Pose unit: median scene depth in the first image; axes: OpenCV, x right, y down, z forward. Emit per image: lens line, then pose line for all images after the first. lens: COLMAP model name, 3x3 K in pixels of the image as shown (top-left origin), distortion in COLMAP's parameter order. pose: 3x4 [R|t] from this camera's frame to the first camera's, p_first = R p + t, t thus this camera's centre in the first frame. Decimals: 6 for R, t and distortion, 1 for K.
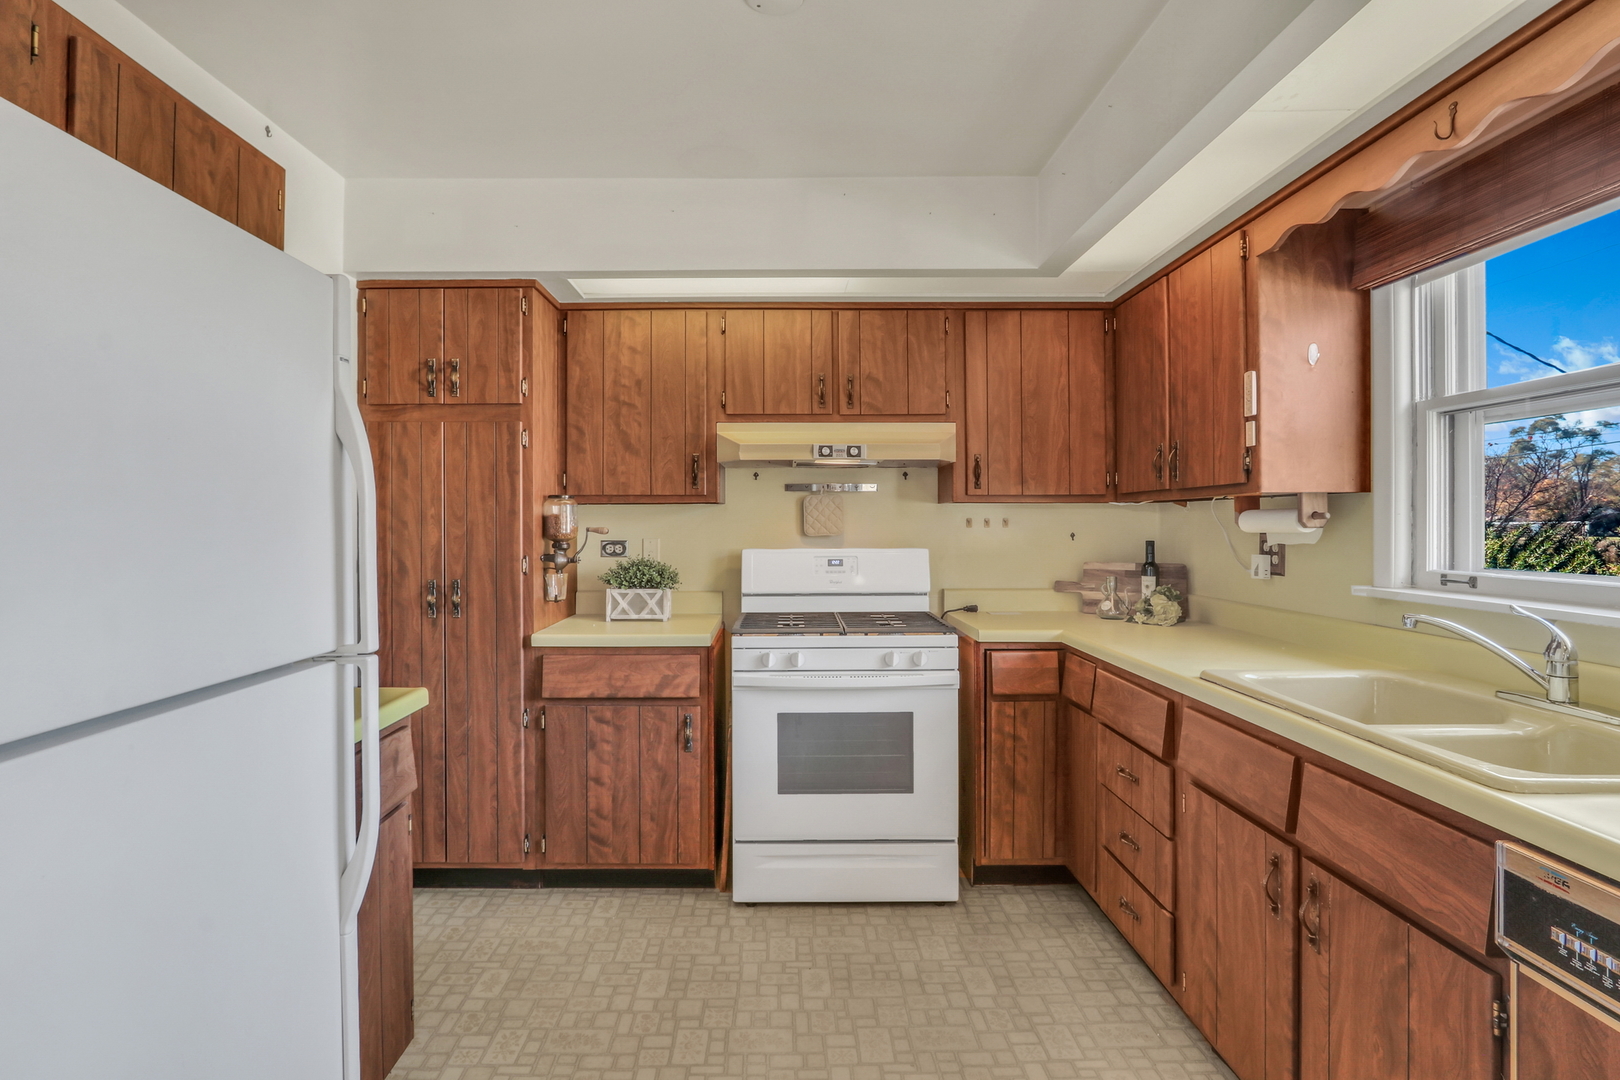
lens RADIAL K [[789.4, 0, 753.7], [0, 789.4, 519.5], [0, 0, 1]] dist [-0.000548, 0.000461]
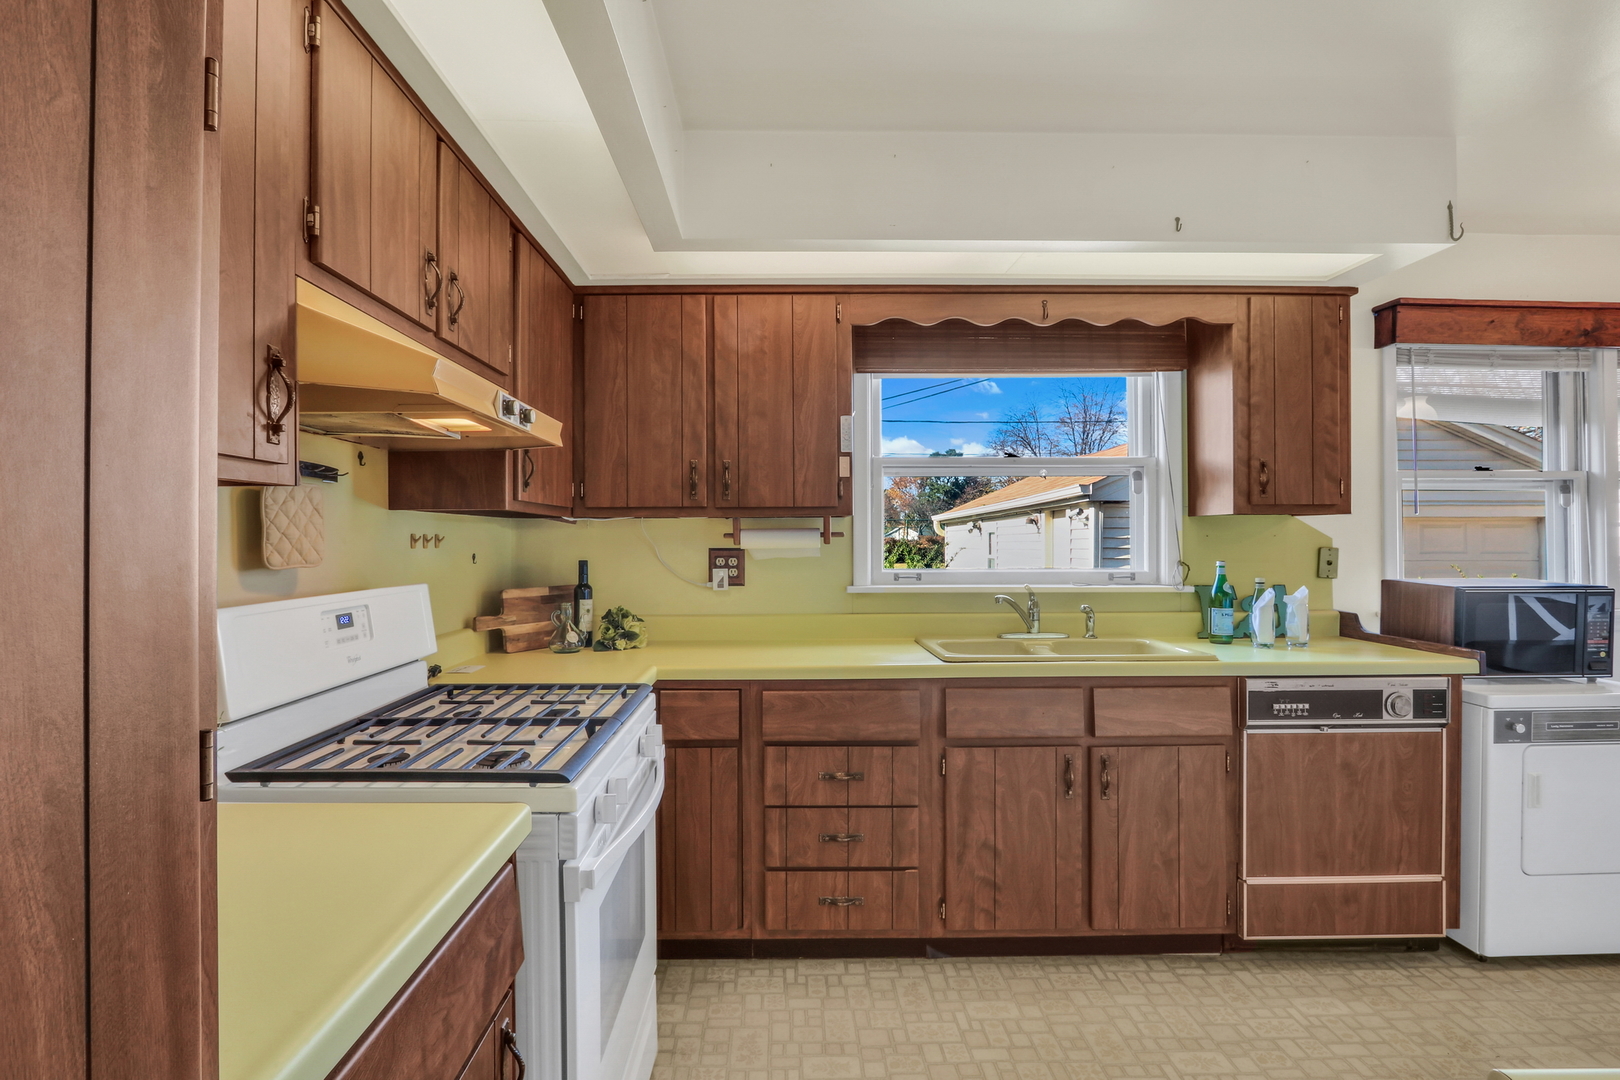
lens RADIAL K [[799.9, 0, 810.0], [0, 799.9, 540.0], [0, 0, 1]] dist [-0.019446, 0.000754]
pose [[-0.022894, 0.000974, 0.999737, -0.563423], [0.000504, 0.999999, -0.000963, 0.005648], [-0.999738, 0.000482, -0.022894, 1.003351]]
